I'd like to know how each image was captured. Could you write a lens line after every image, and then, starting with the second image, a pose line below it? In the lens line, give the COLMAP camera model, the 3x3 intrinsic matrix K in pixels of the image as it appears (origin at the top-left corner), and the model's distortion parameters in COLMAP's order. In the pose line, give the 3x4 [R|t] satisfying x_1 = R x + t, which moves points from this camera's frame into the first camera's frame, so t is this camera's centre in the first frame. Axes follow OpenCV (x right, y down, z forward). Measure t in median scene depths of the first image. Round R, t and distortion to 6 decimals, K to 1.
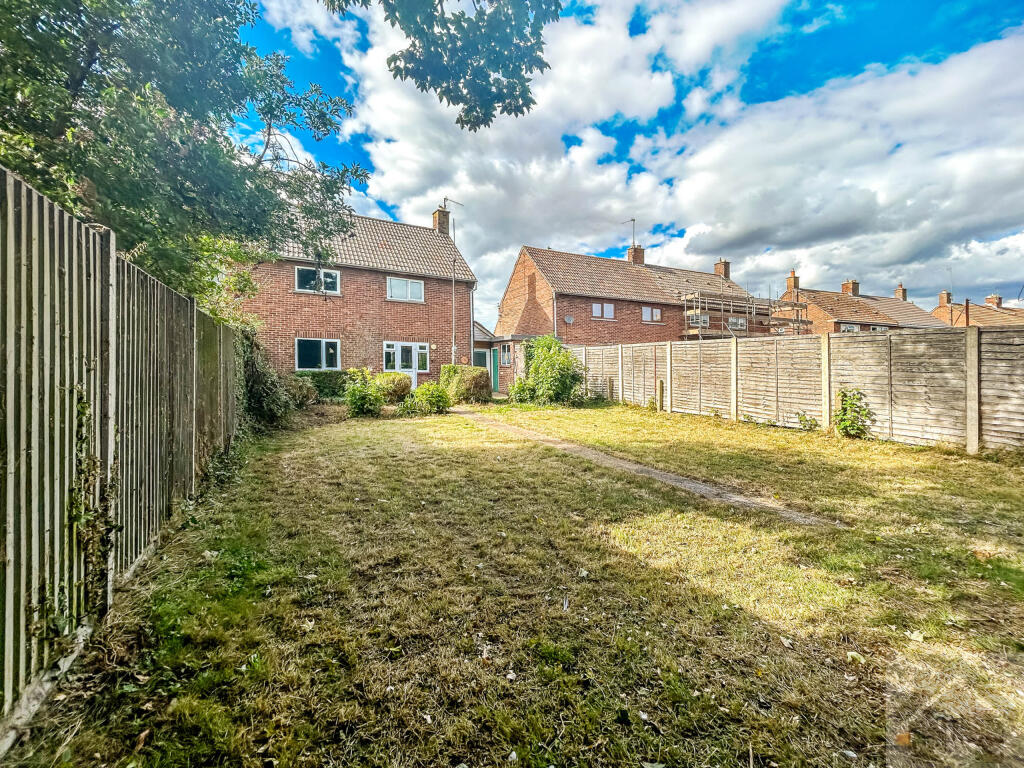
lens RADIAL K [[412.2, 0, 517.9], [0, 412.2, 380.7], [0, 0, 1]] dist [0.001196, -0.000090]
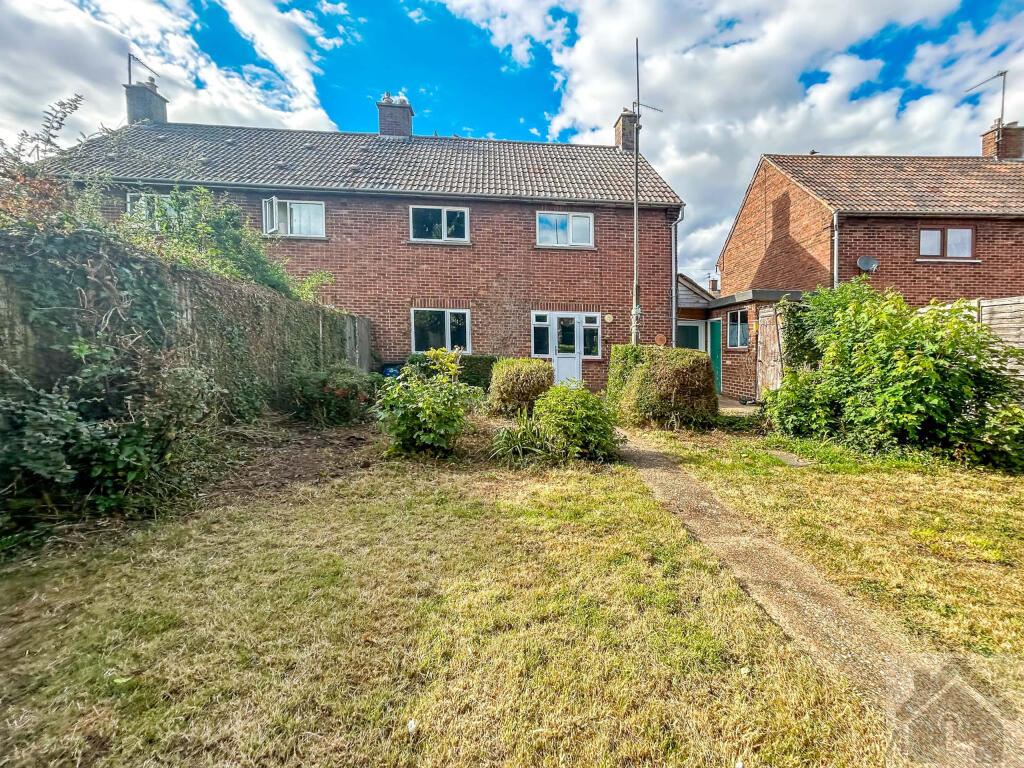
lens RADIAL K [[412.2, 0, 517.9], [0, 412.2, 380.7], [0, 0, 1]] dist [0.001196, -0.000090]
pose [[0.890714, 0.034706, -0.453238, -0.040870], [-0.020212, 0.999119, 0.036784, -0.007738], [0.454115, -0.023604, 0.890630, 0.386735]]
